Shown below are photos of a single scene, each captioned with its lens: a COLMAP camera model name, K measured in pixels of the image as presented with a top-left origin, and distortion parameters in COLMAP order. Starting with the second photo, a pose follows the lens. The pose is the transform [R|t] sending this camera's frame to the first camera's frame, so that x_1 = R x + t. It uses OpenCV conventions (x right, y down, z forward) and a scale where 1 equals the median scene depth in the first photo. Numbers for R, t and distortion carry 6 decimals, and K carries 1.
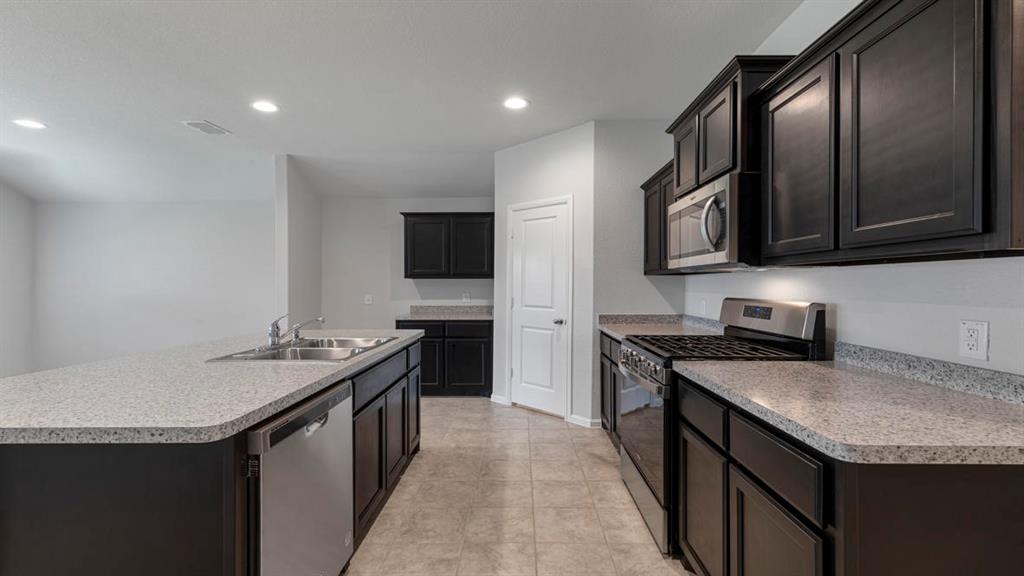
lens RADIAL K [[459.0, 0, 514.5], [0, 459.0, 287.2], [0, 0, 1]] dist [0.008169, -0.000163]
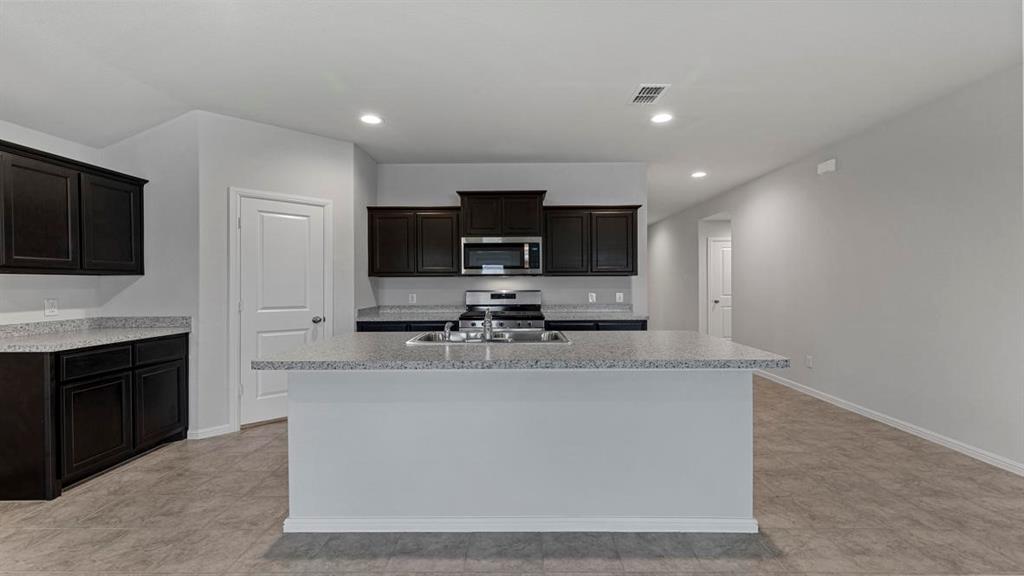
lens RADIAL K [[459.0, 0, 514.5], [0, 459.0, 287.2], [0, 0, 1]] dist [0.008169, -0.000163]
pose [[-0.005349, -0.006700, 0.999963, -1.193331], [0.010112, 0.999926, 0.006754, -0.001160], [-0.999935, 0.010148, -0.005280, 0.719639]]
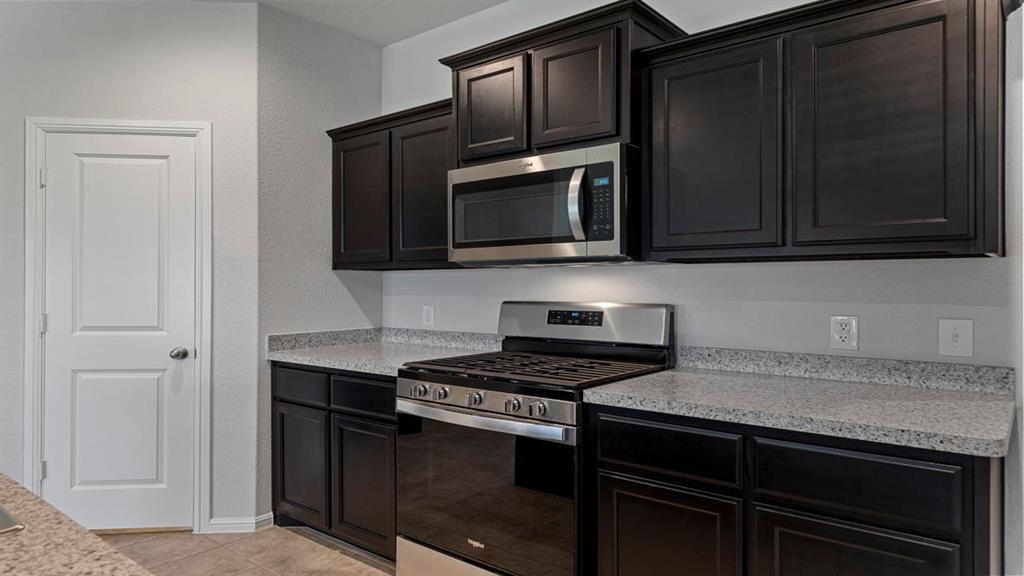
lens RADIAL K [[644.4, 0, 512.0], [0, 644.4, 288.0], [0, 0, 1]] dist [0.007225, 0.002001]
pose [[0.626287, -0.006468, 0.779566, -0.318182], [0.007093, 0.999971, 0.002598, -0.001559], [-0.779560, 0.003902, 0.626315, 0.282753]]
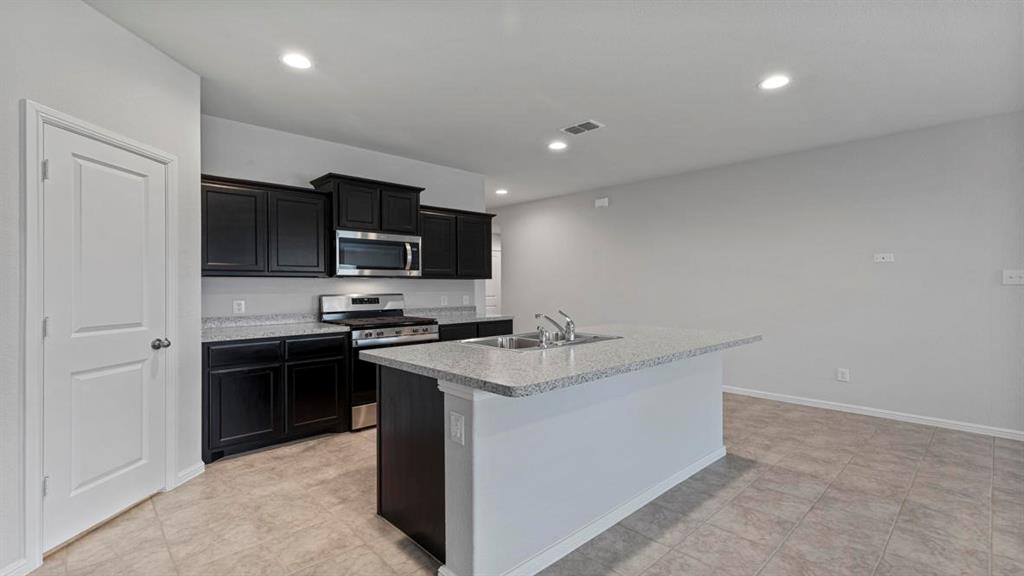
lens RADIAL K [[459.0, 0, 514.5], [0, 459.0, 287.2], [0, 0, 1]] dist [0.008169, -0.000163]
pose [[-0.701720, 0.000180, 0.712453, -0.907788], [0.006762, 0.999957, 0.006408, -0.006837], [-0.712421, 0.009314, -0.701691, 1.402933]]
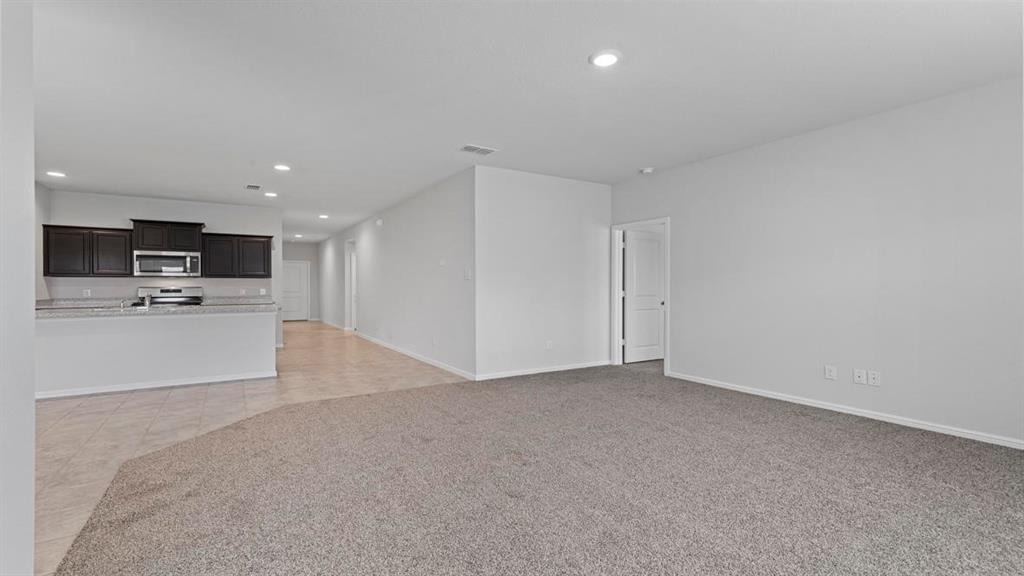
lens RADIAL K [[455.6, 0, 515.5], [0, 455.6, 289.5], [0, 0, 1]] dist [0.007343, 0.000119]
pose [[-0.540870, -0.002521, 0.841102, -2.524896], [0.008143, 0.999933, 0.008233, 0.028184], [-0.841067, 0.011302, -0.540813, 0.534376]]
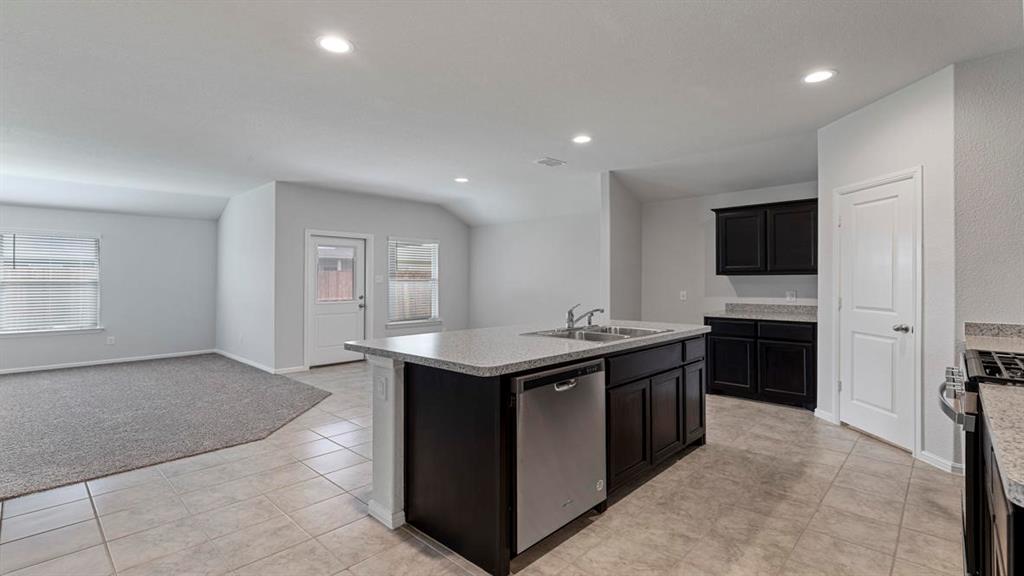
lens RADIAL K [[464.0, 0, 513.9], [0, 464.0, 277.2], [0, 0, 1]] dist [0.008659, -0.000154]
pose [[0.737688, -0.005655, -0.675119, 0.186716], [-0.003914, 0.999912, -0.012653, -0.000542], [0.675131, 0.011977, 0.737601, -0.055324]]
